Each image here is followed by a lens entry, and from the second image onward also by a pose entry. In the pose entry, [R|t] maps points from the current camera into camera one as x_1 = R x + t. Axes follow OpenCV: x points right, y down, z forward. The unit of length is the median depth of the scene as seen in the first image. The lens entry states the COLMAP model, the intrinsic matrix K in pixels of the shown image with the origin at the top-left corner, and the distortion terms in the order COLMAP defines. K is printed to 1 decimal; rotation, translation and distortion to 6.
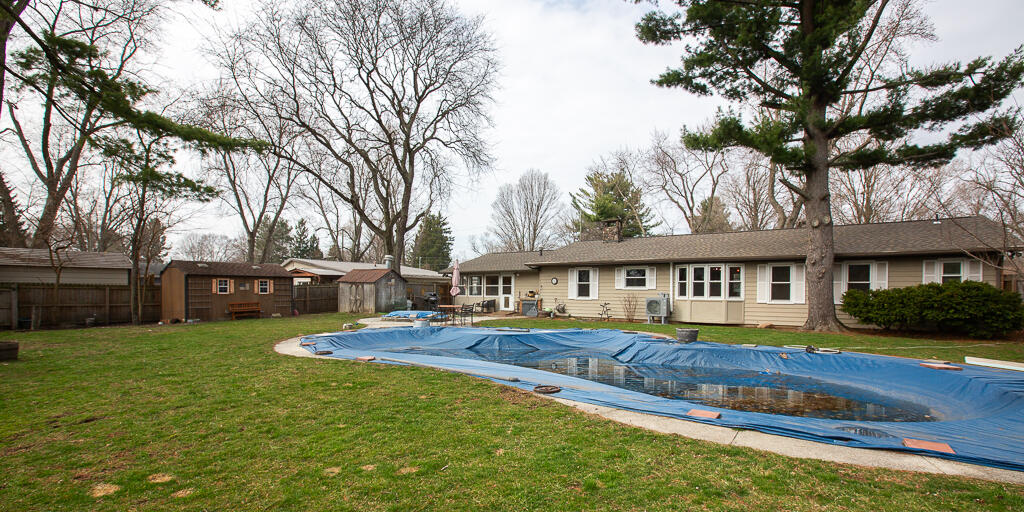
lens RADIAL K [[626.4, 0, 512.0], [0, 626.4, 256.0], [0, 0, 1]] dist [-0.001634, -0.000025]
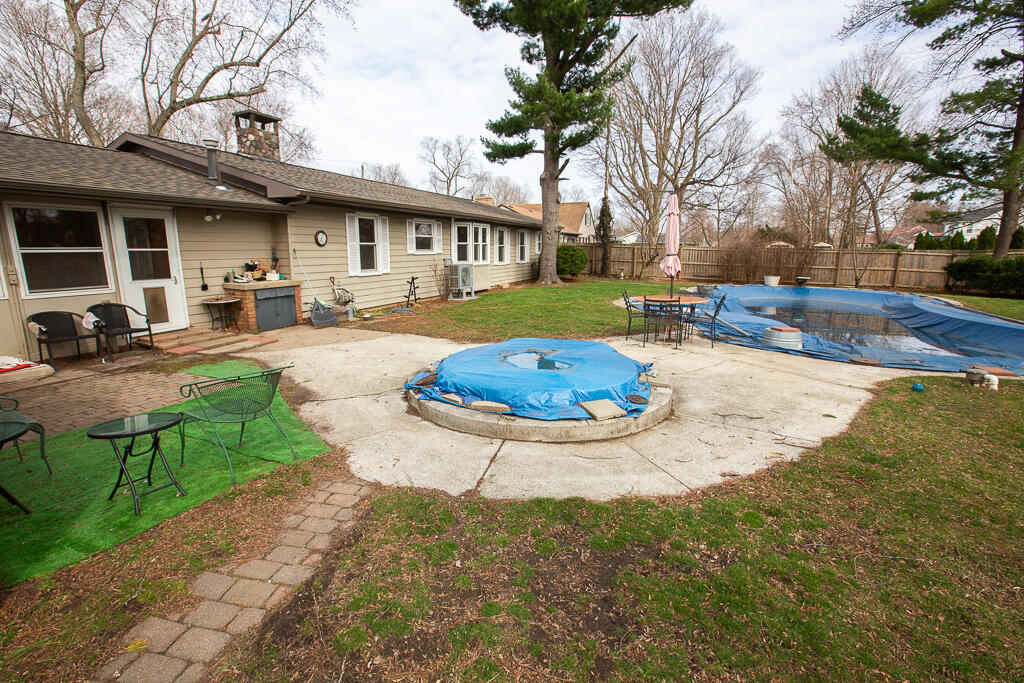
lens RADIAL K [[473.5, 0, 512.0], [0, 473.5, 341.5], [0, 0, 1]] dist [-0.002108, -0.000364]
pose [[-0.317161, -0.186308, 0.929891, -0.274062], [-0.046808, 0.982394, 0.180862, 0.040959], [-0.947216, 0.013836, -0.320298, 0.895139]]
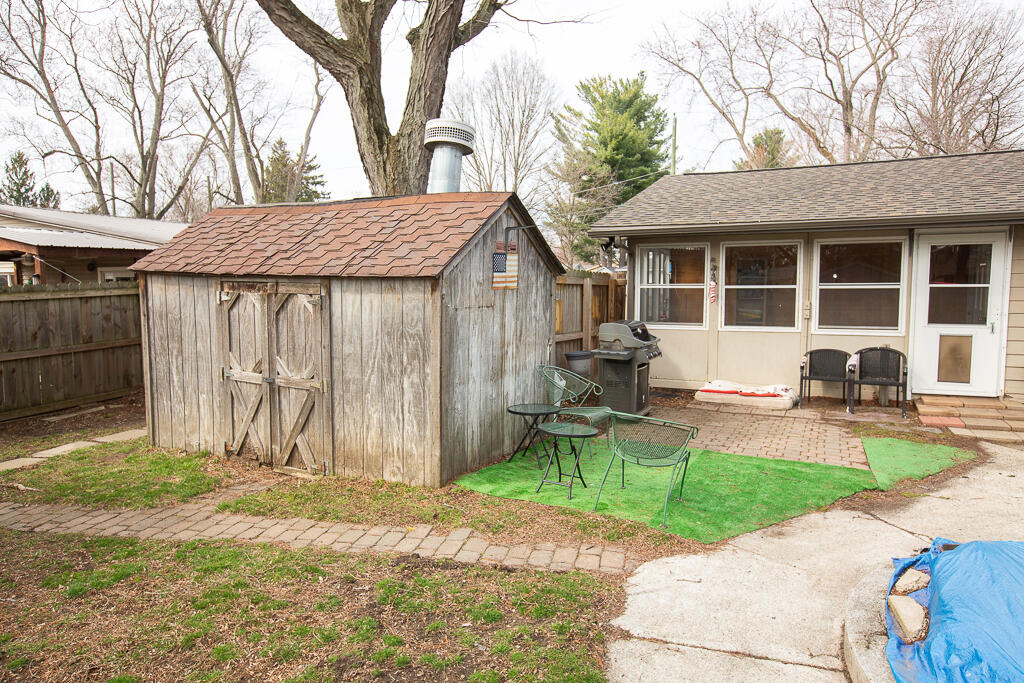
lens RADIAL K [[731.6, 0, 512.0], [0, 731.6, 341.5], [0, 0, 1]] dist [0.005622, 0.004729]
pose [[0.971628, -0.030667, 0.234516, -0.223175], [-0.001345, 0.990825, 0.135142, 0.031415], [-0.236509, -0.131623, 0.962673, 0.769245]]
